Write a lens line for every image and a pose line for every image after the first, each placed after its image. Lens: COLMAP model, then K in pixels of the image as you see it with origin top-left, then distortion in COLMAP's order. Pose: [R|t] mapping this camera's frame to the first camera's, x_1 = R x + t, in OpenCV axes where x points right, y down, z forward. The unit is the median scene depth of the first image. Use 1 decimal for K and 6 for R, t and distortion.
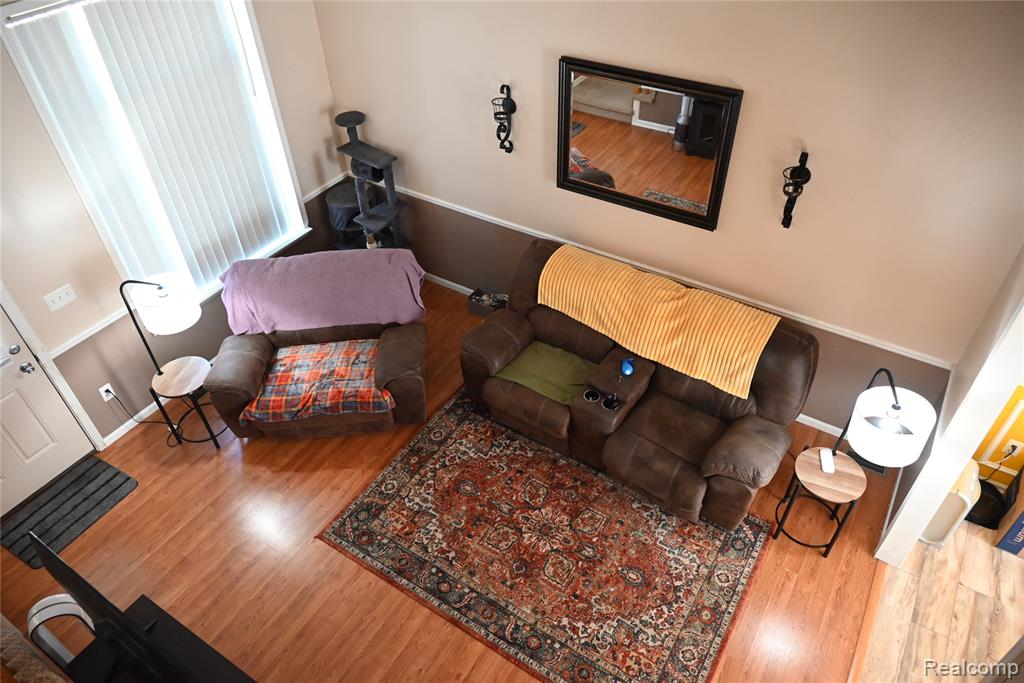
lens RADIAL K [[685.7, 0, 509.3], [0, 685.7, 340.0], [0, 0, 1]] dist [-0.004888, -0.006387]
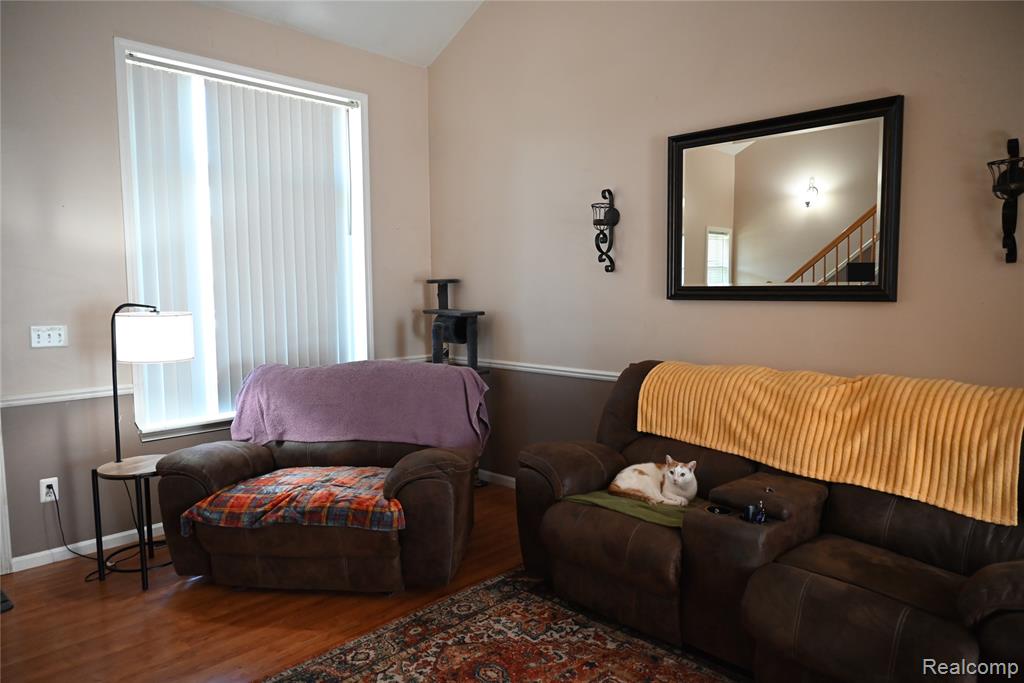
lens RADIAL K [[669.0, 0, 511.0], [0, 669.0, 342.5], [0, 0, 1]] dist [-0.004815, -0.009072]
pose [[0.979012, 0.037247, -0.200370, 0.051074], [-0.149560, 0.799176, -0.582194, 0.305104], [0.138446, 0.599943, 0.787973, 0.406799]]
